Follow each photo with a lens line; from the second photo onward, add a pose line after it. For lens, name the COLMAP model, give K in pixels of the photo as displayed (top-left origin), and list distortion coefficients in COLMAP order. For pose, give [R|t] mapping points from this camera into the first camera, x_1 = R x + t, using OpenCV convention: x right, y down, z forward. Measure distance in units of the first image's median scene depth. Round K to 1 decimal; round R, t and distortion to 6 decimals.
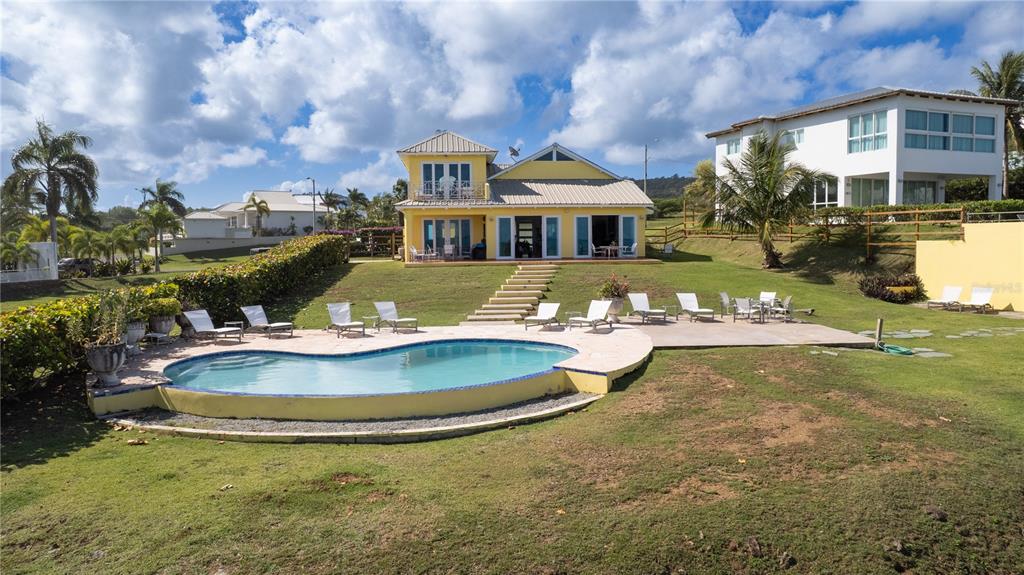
lens RADIAL K [[693.1, 0, 513.4], [0, 693.1, 287.7], [0, 0, 1]] dist [-0.083515, 0.077585]
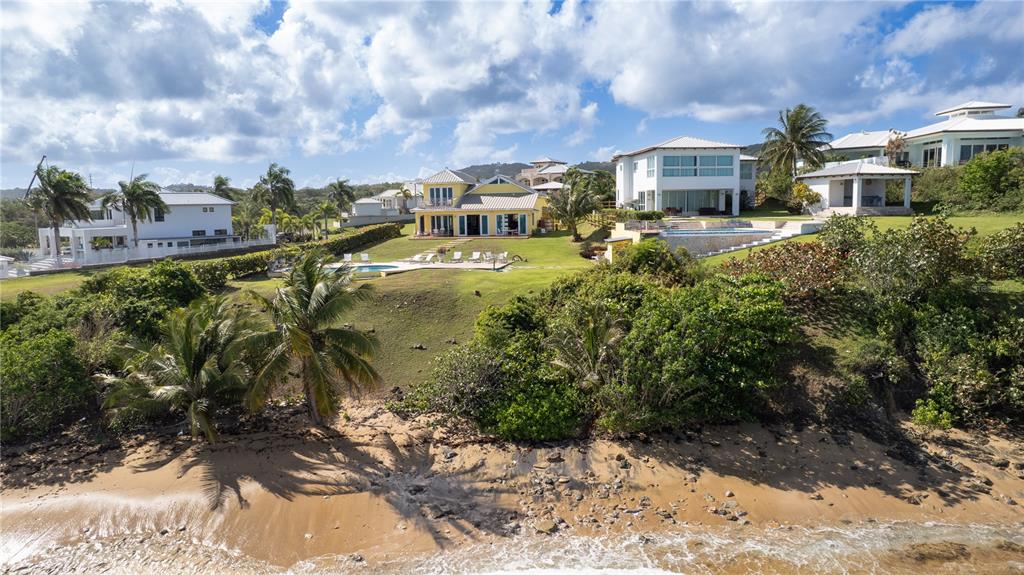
lens RADIAL K [[676.2, 0, 510.7], [0, 676.2, 310.1], [0, 0, 1]] dist [-0.065519, 0.073668]
pose [[0.960351, 0.034612, -0.276635, 0.656264], [-0.010483, 0.996045, 0.088230, 0.000182], [0.278595, -0.081832, 0.956916, -0.858557]]
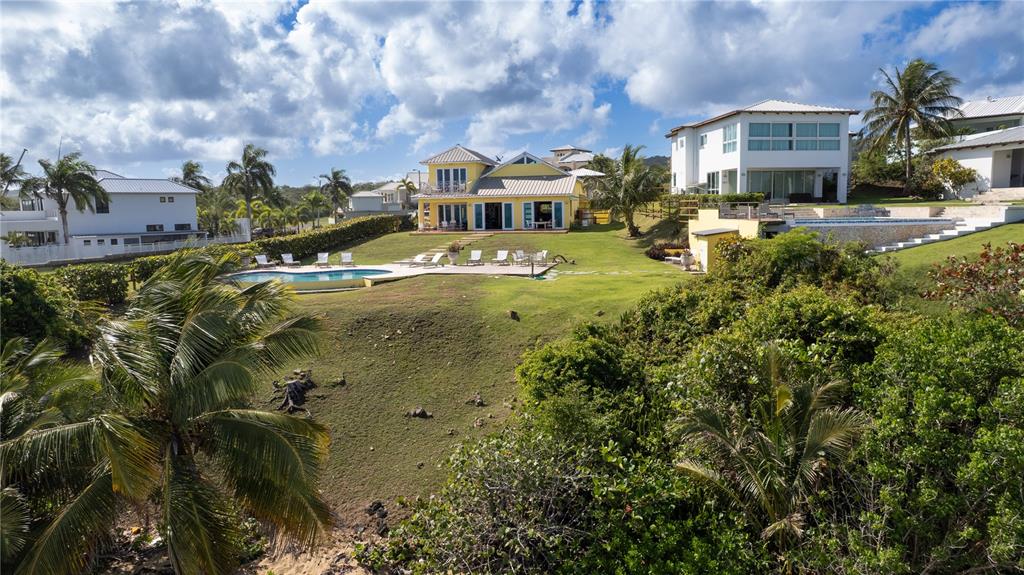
lens RADIAL K [[693.1, 0, 513.4], [0, 693.1, 287.7], [0, 0, 1]] dist [-0.083515, 0.077585]
pose [[0.955608, 0.026757, -0.293423, 0.504142], [-0.011919, 0.998563, 0.052239, 0.006118], [0.294400, -0.046423, 0.954554, -0.465569]]
